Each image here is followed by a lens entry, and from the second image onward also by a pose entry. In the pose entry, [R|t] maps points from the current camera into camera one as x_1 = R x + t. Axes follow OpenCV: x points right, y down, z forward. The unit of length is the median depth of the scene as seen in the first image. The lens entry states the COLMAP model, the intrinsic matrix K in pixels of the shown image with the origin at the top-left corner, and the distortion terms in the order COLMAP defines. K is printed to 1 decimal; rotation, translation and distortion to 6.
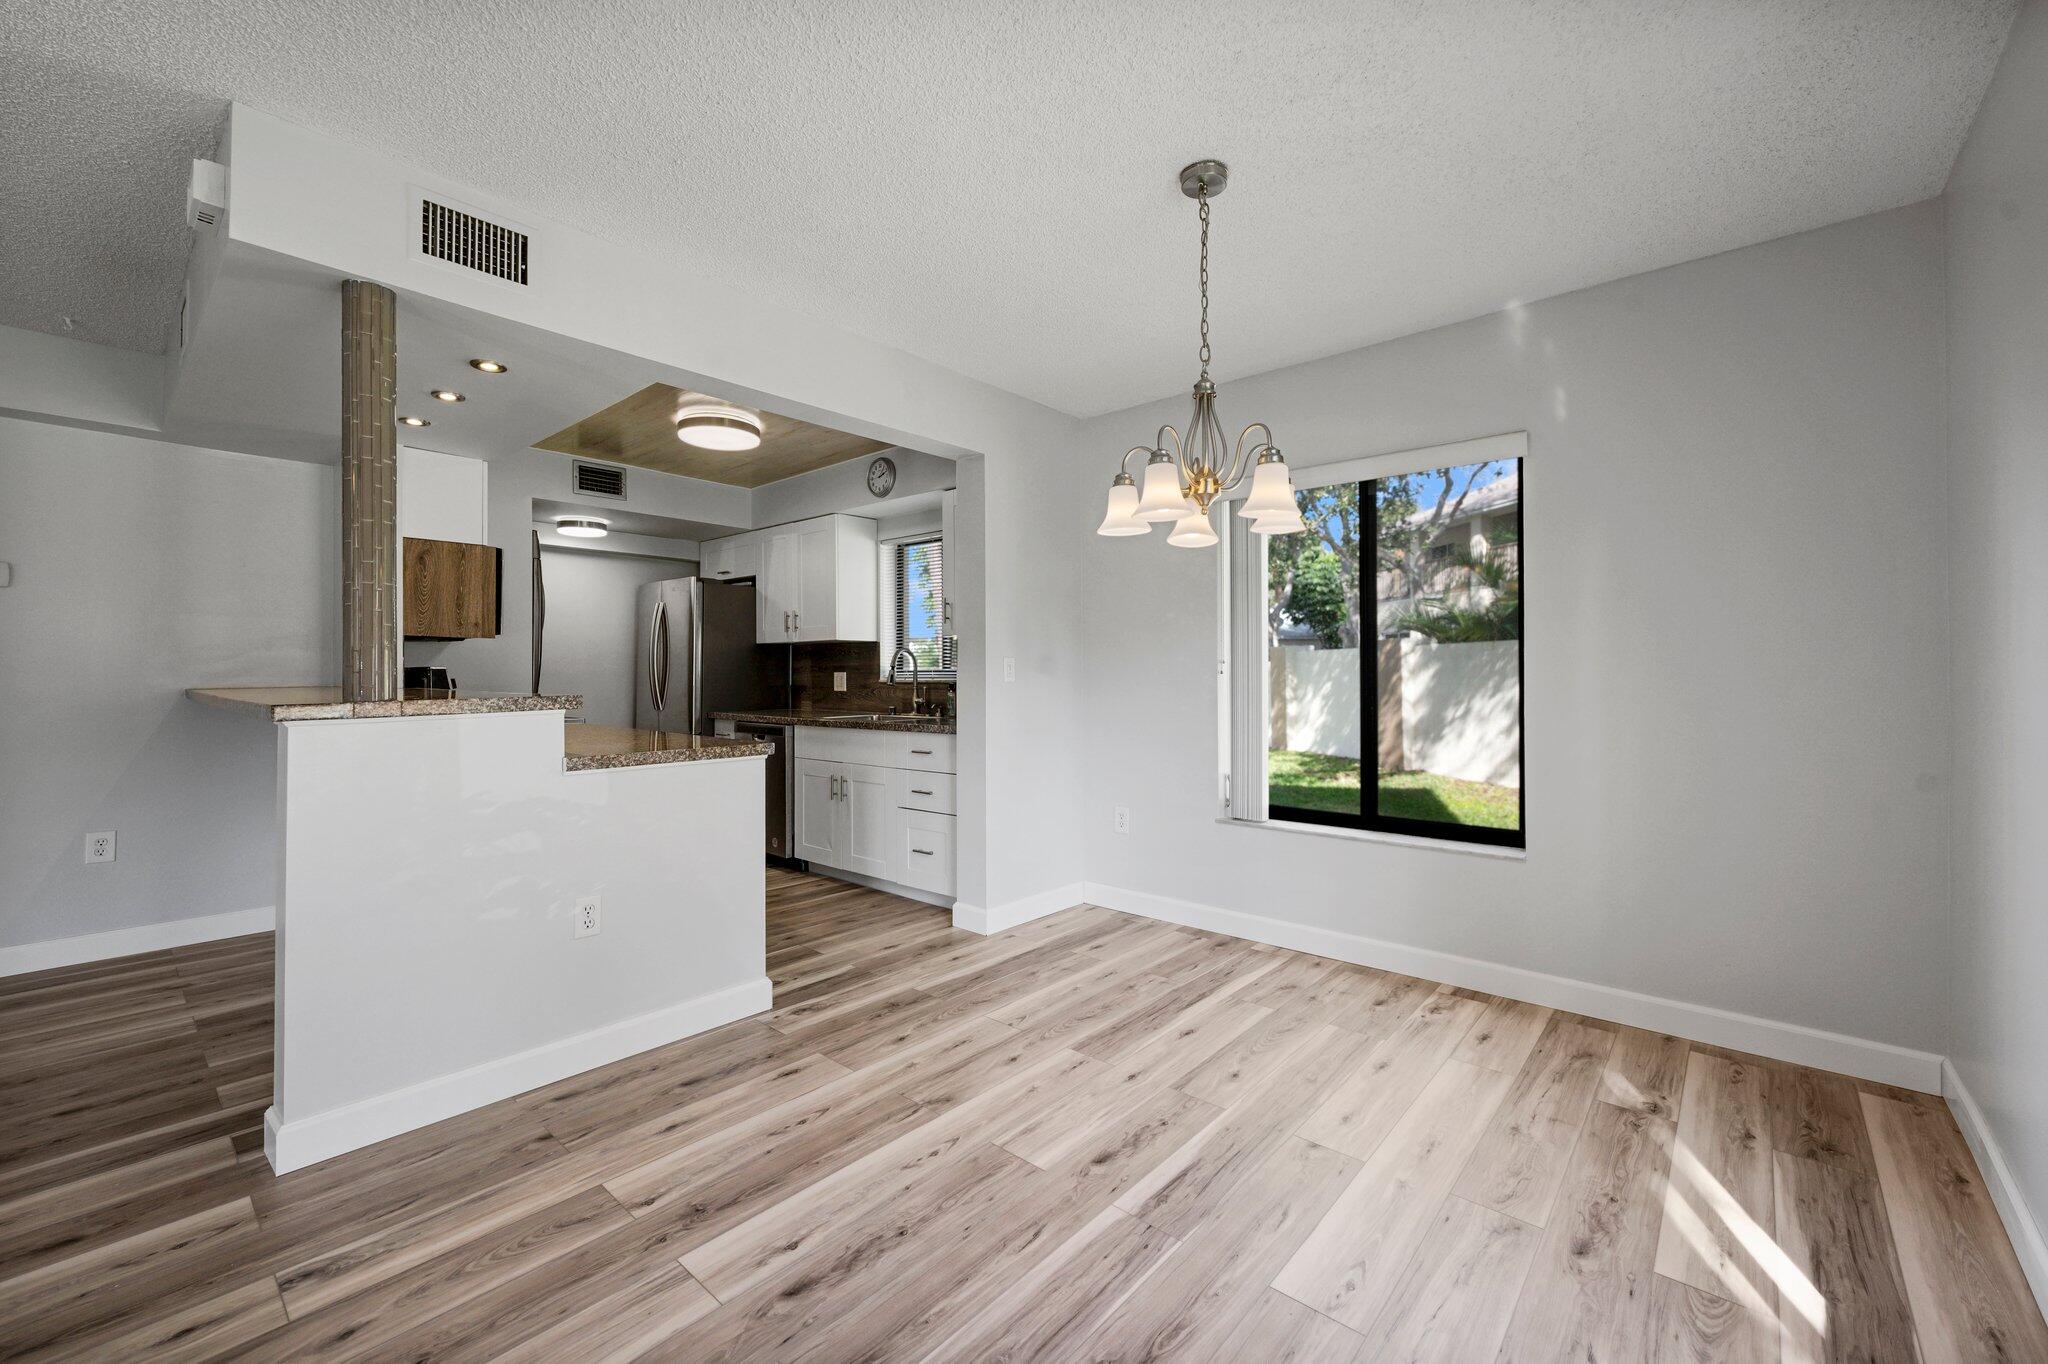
lens RADIAL K [[802.2, 0, 1033.4], [0, 802.2, 680.2], [0, 0, 1]] dist [-0.017635, 0.000142]
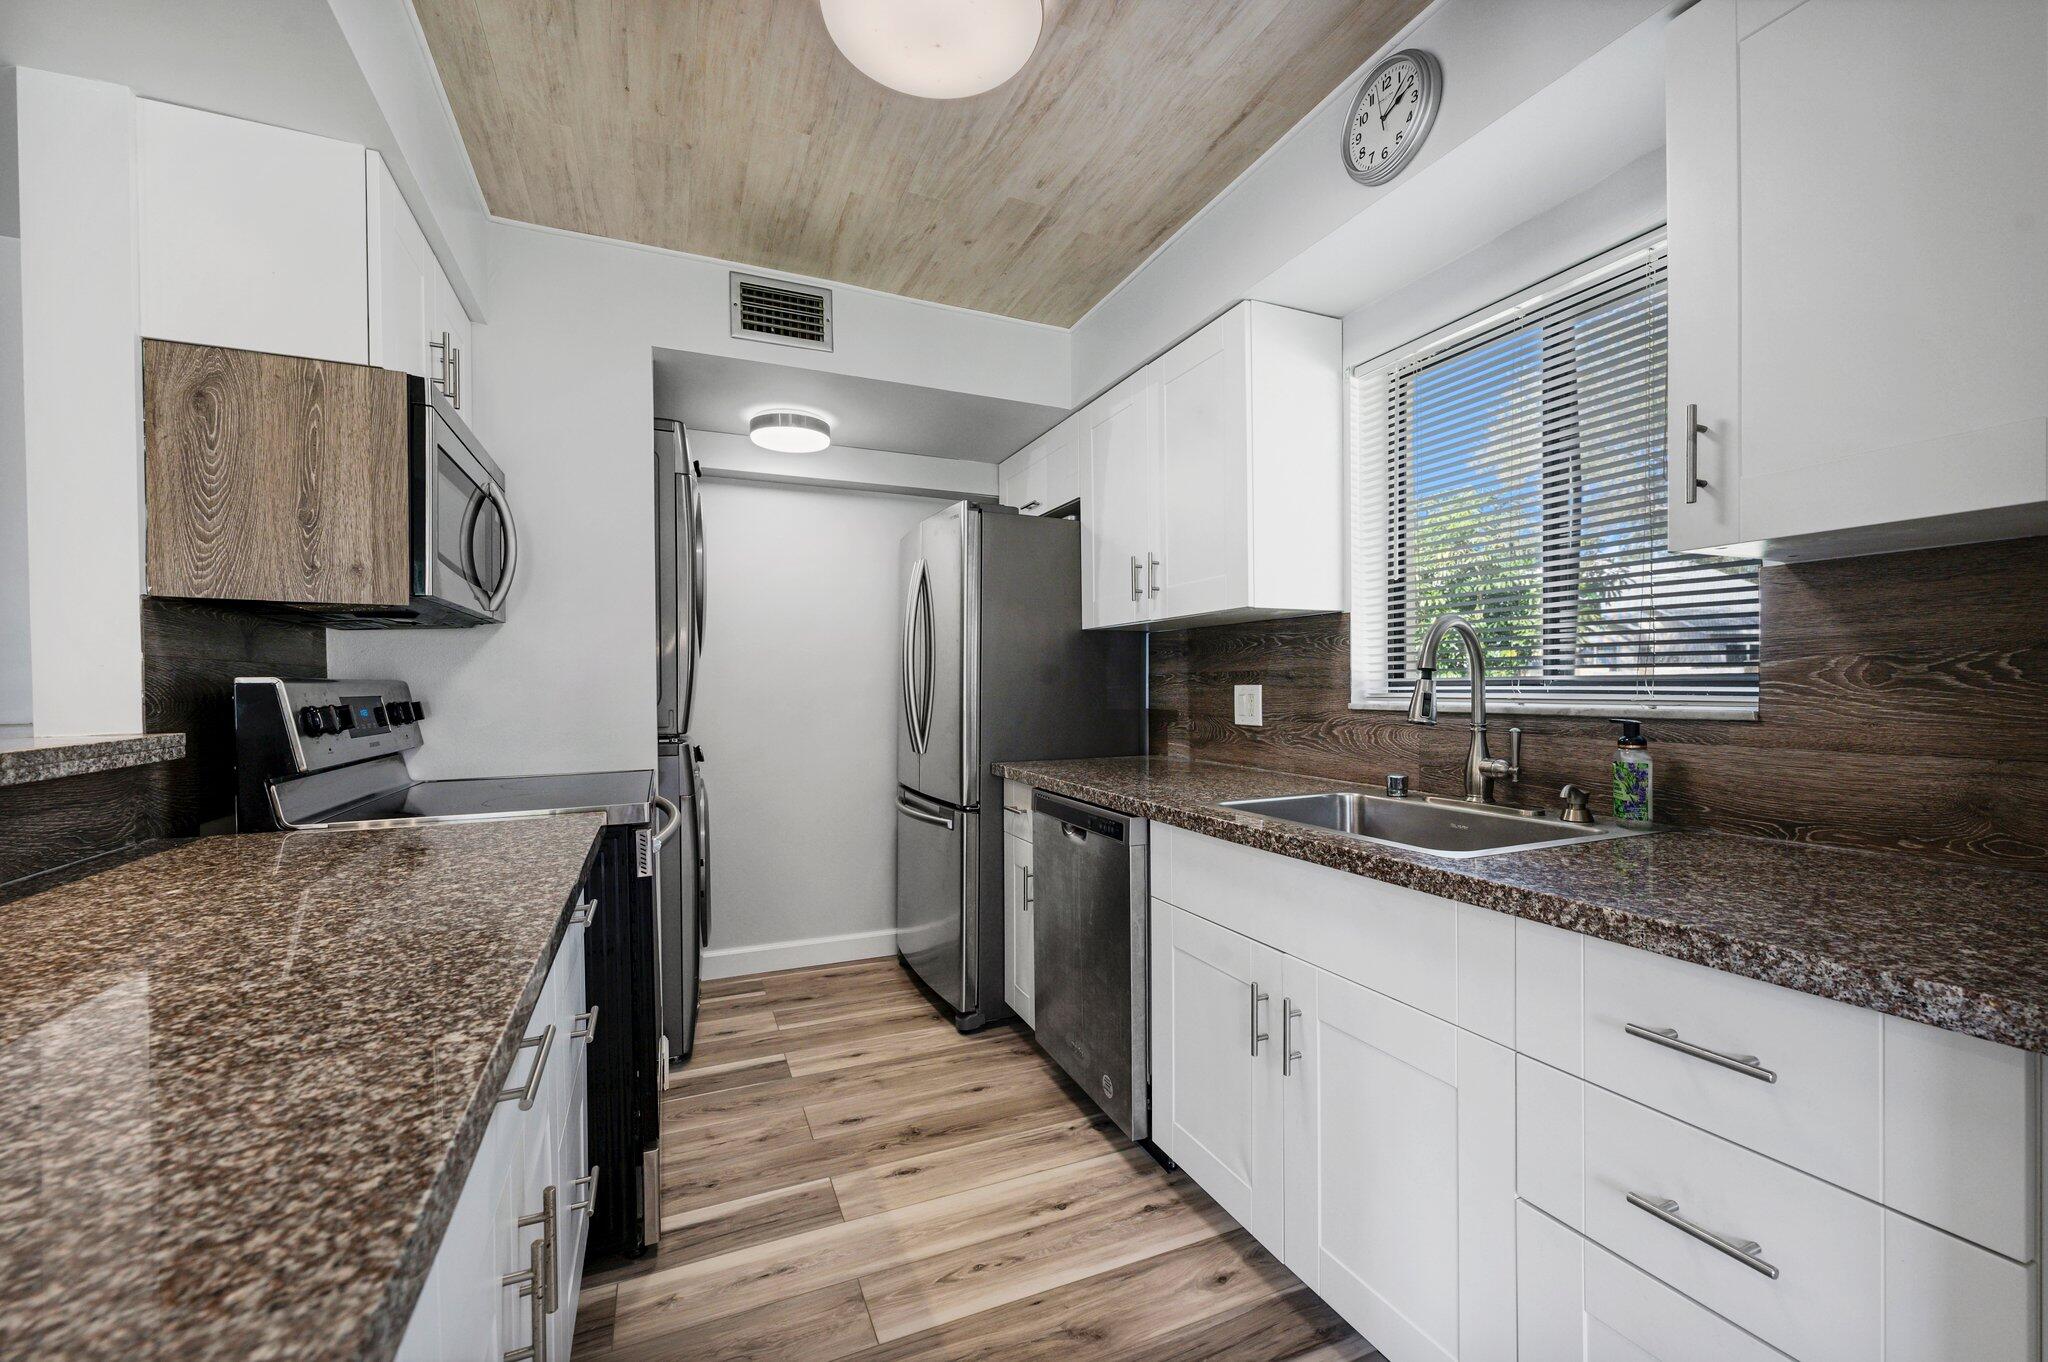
lens RADIAL K [[827.6, 0, 1043.7], [0, 827.6, 690.5], [0, 0, 1]] dist [-0.000710, -0.000155]
pose [[0.908557, -0.002035, -0.417757, -0.180845], [0.001646, 0.999998, -0.001290, -0.007436], [0.417759, 0.000484, 0.908558, 0.625434]]
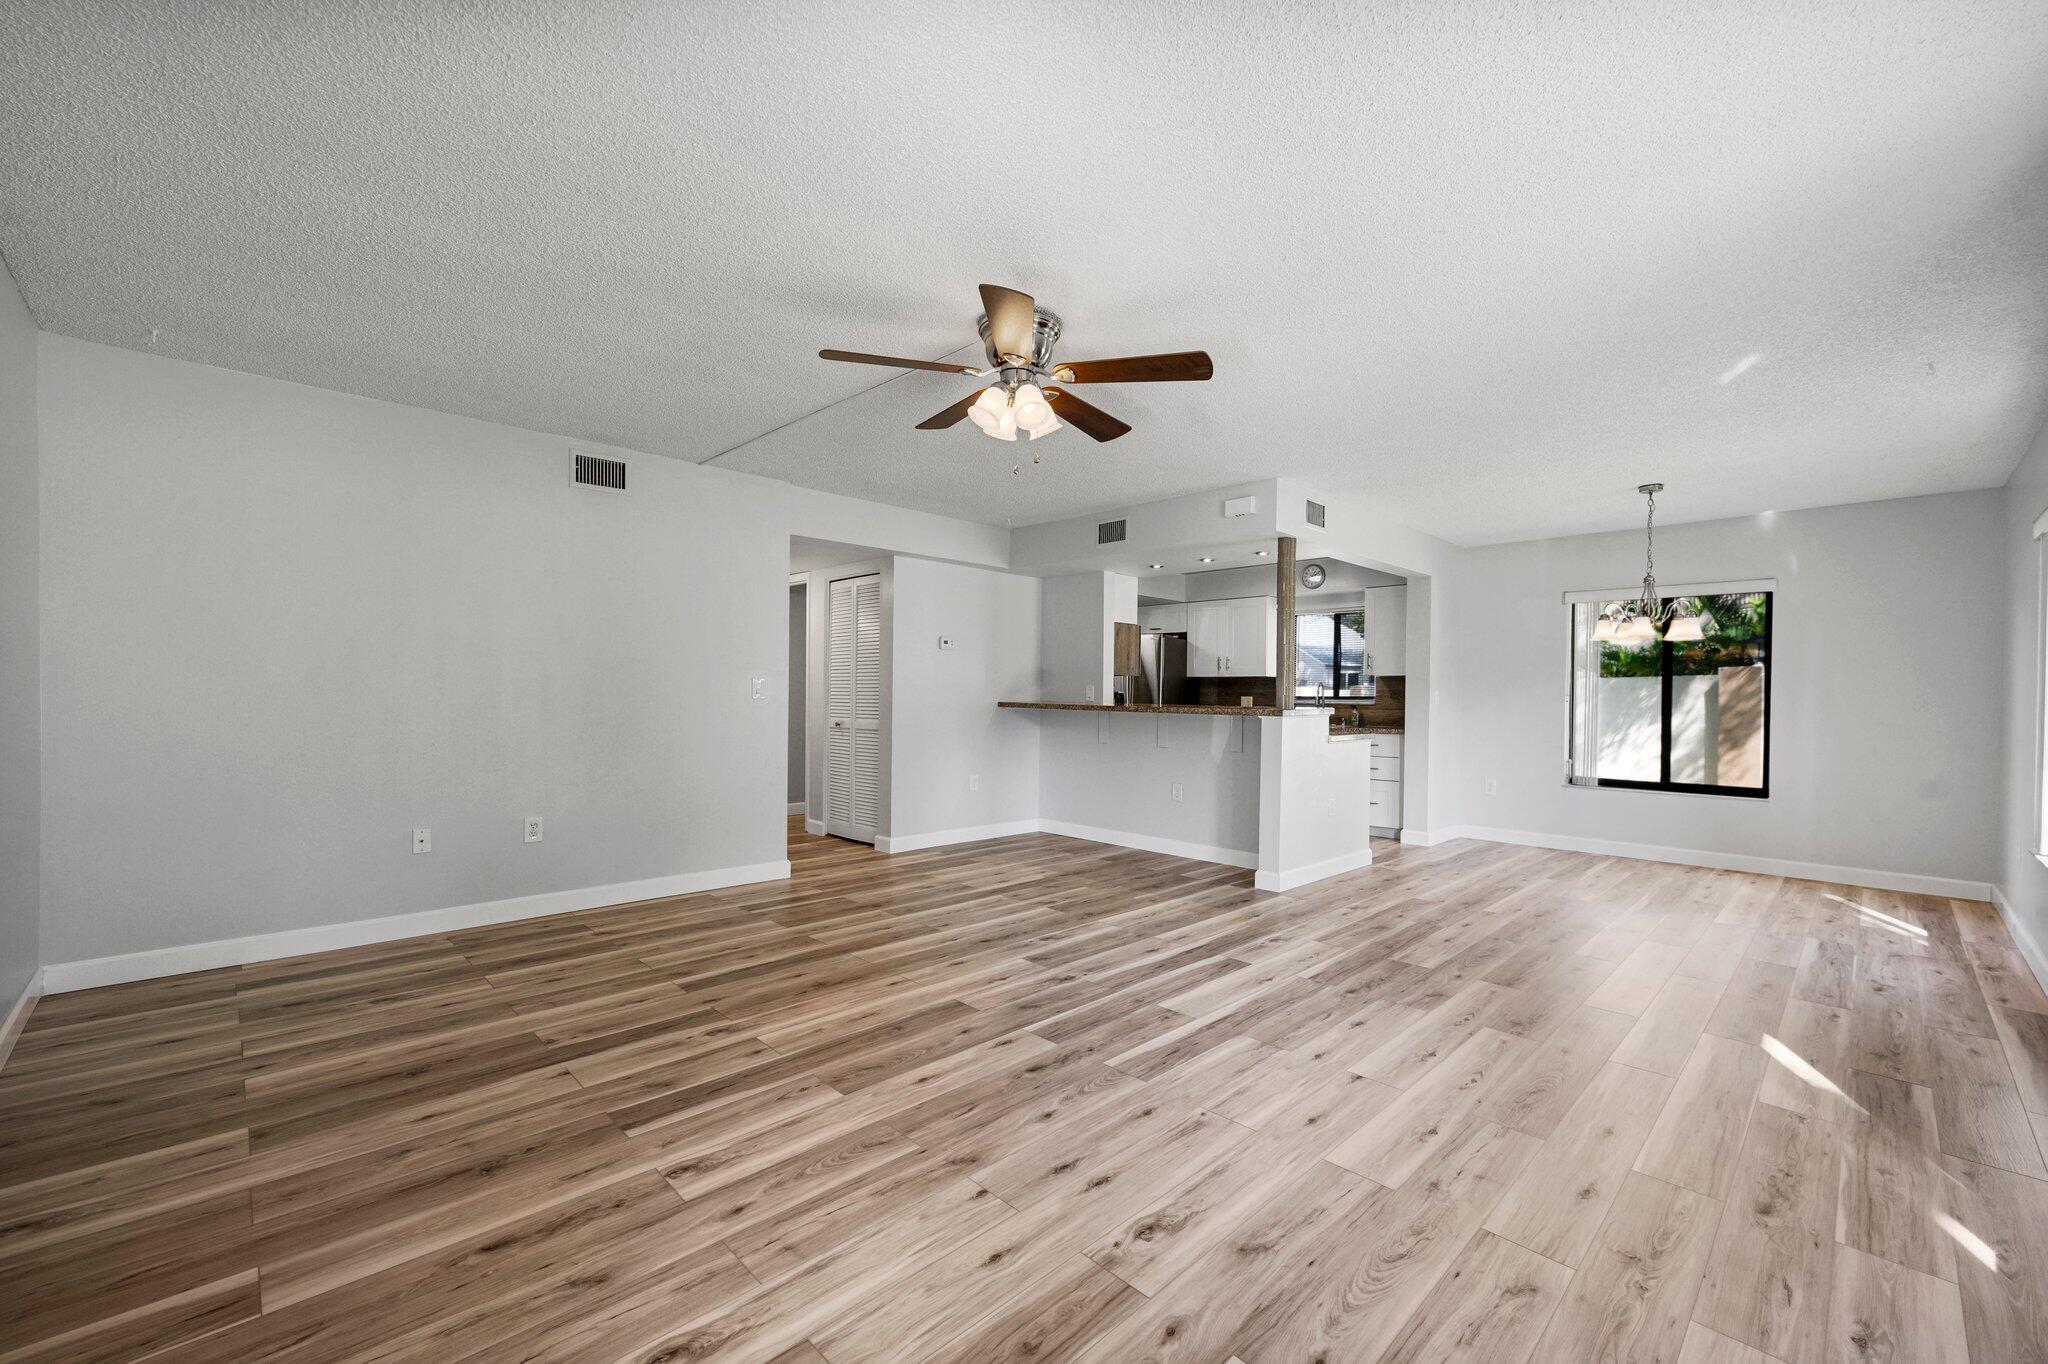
lens RADIAL K [[835.8, 0, 1039.7], [0, 835.8, 679.9], [0, 0, 1]] dist [0.001271, -0.000551]
pose [[0.997744, 0.012575, -0.065941, -0.635401], [-0.014521, 0.999470, -0.029119, 0.012330], [0.065540, 0.030011, 0.997399, -0.723082]]
